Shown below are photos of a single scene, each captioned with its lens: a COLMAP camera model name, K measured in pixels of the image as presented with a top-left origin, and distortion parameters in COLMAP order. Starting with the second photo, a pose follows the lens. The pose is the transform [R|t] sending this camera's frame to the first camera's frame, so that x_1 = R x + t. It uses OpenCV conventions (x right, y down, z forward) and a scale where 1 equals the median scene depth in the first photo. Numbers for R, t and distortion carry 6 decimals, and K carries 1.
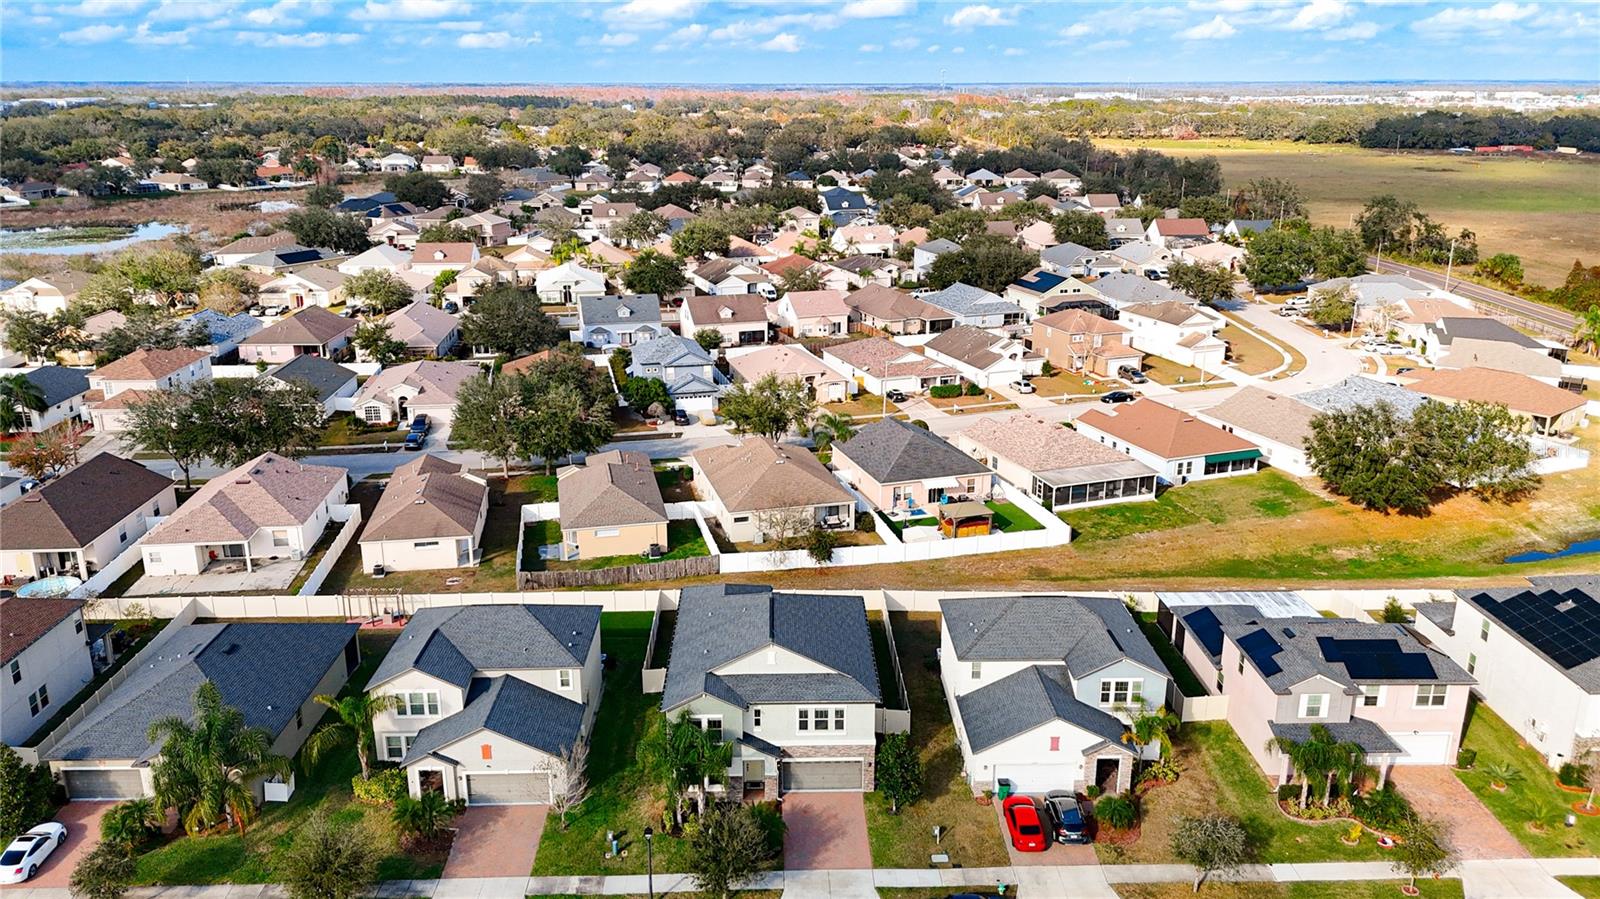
lens RADIAL K [[1195.8, 0, 800.0], [0, 1195.8, 449.5], [0, 0, 1]] dist [0.163634, -0.480649]
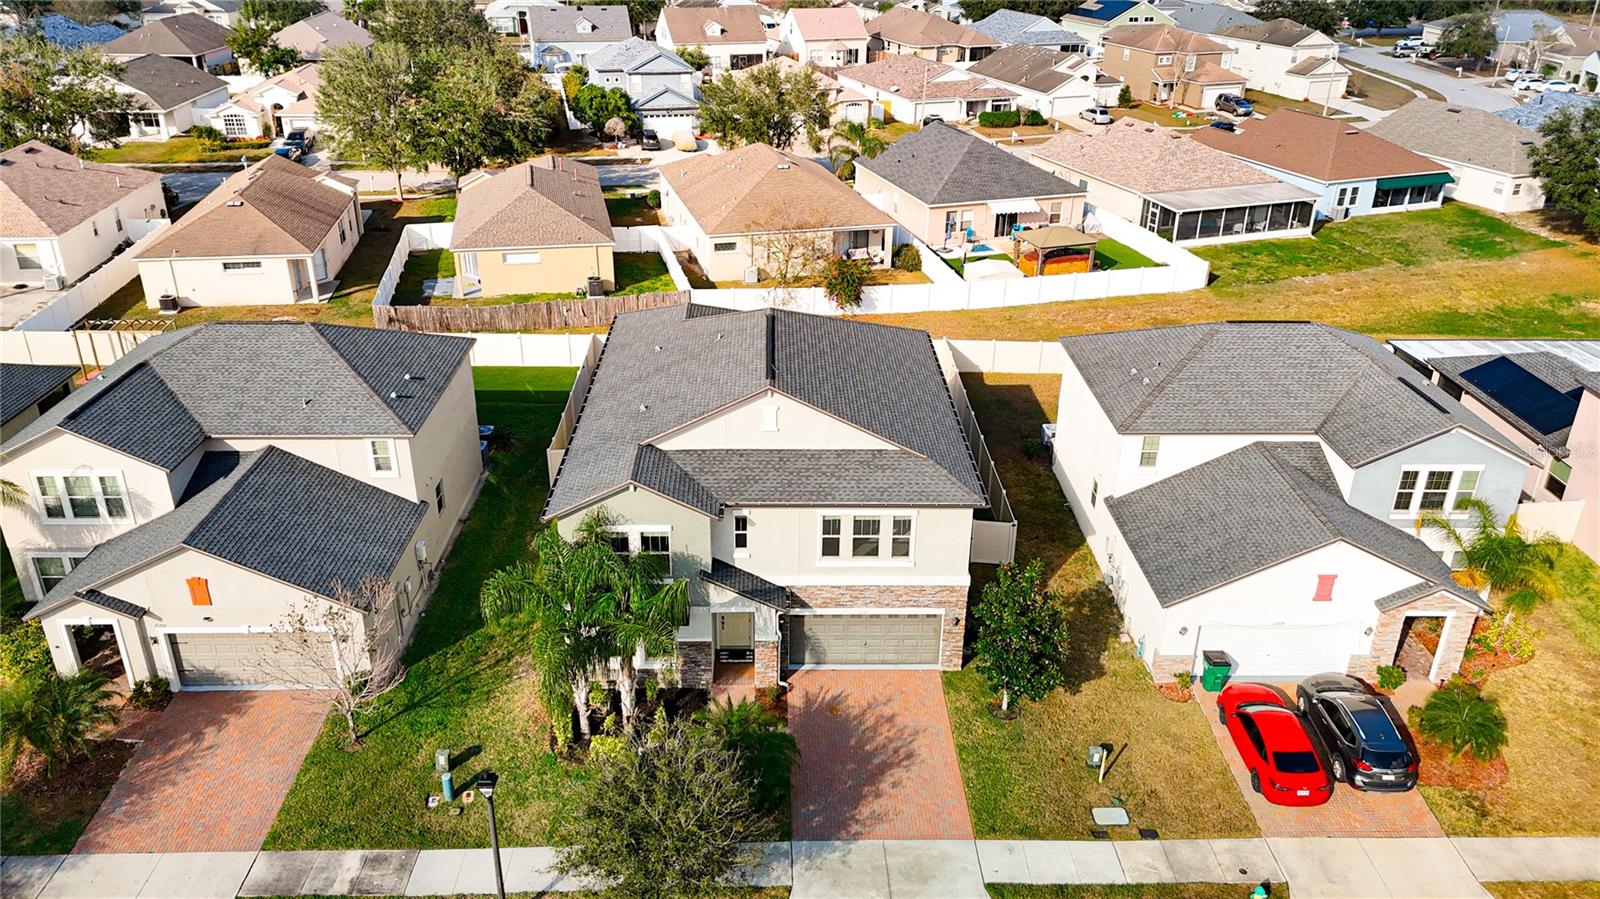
lens RADIAL K [[1177.0, 0, 800.0], [0, 1177.0, 449.5], [0, 0, 1]] dist [0.067766, -0.067156]
pose [[0.999931, 0.011344, 0.003163, -0.011456], [-0.011689, 0.988775, 0.148951, 0.106687], [-0.001438, -0.148978, 0.988839, 0.481905]]
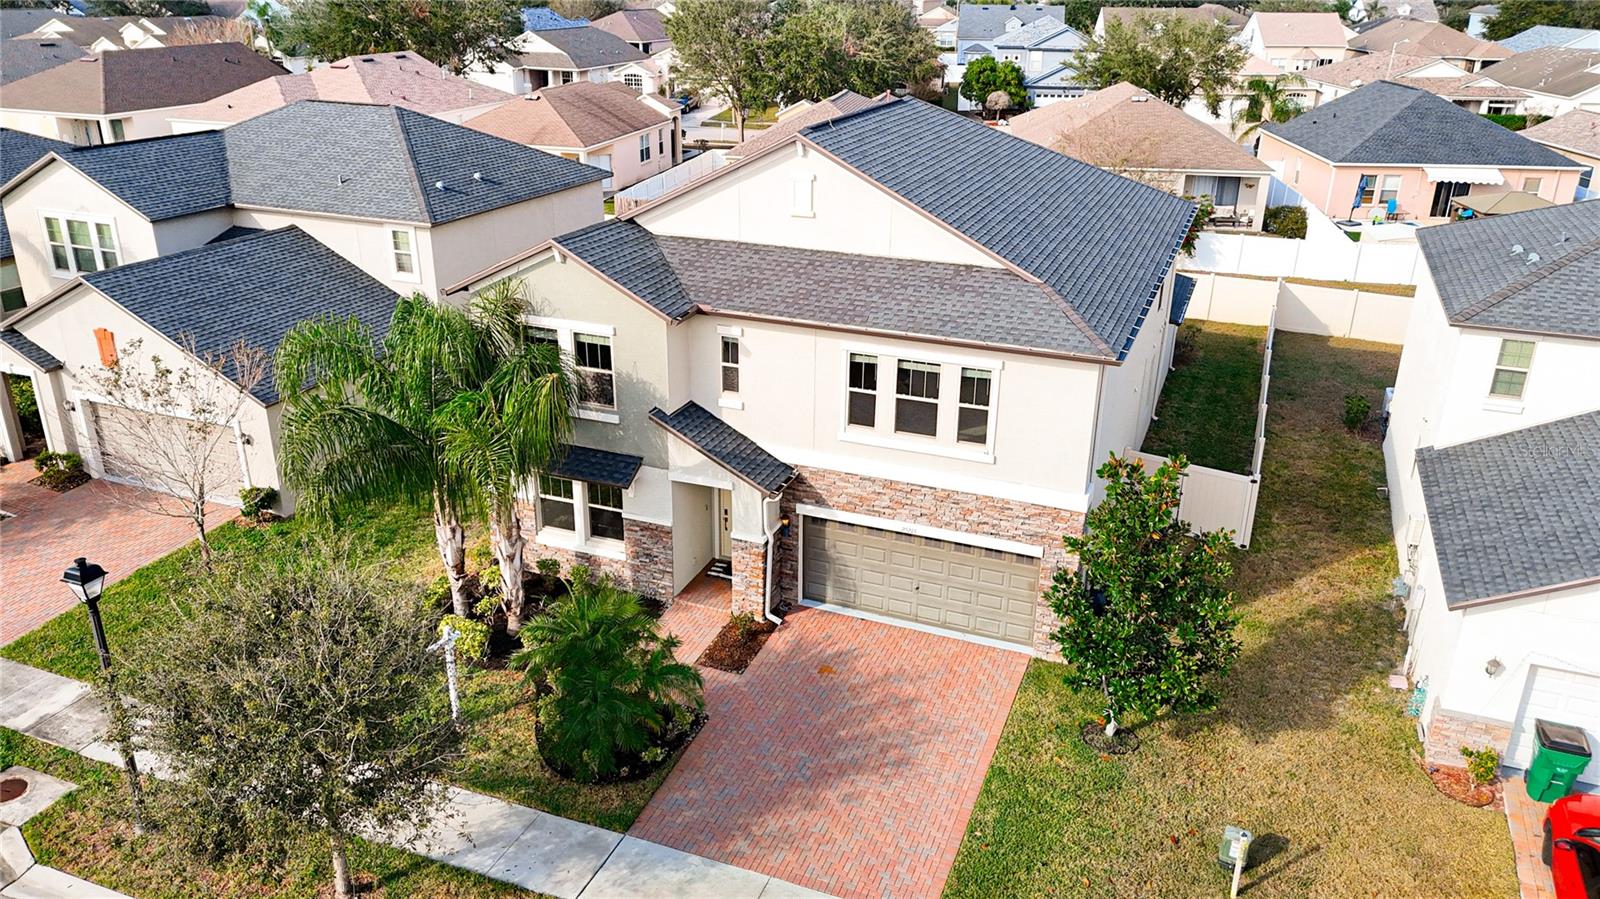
lens RADIAL K [[1177.0, 0, 800.0], [0, 1177.0, 449.5], [0, 0, 1]] dist [0.067766, -0.067156]
pose [[0.919090, 0.158892, -0.360593, 0.094910], [-0.125669, 0.985507, 0.113945, 0.193237], [0.373472, -0.059410, 0.925737, 0.662986]]
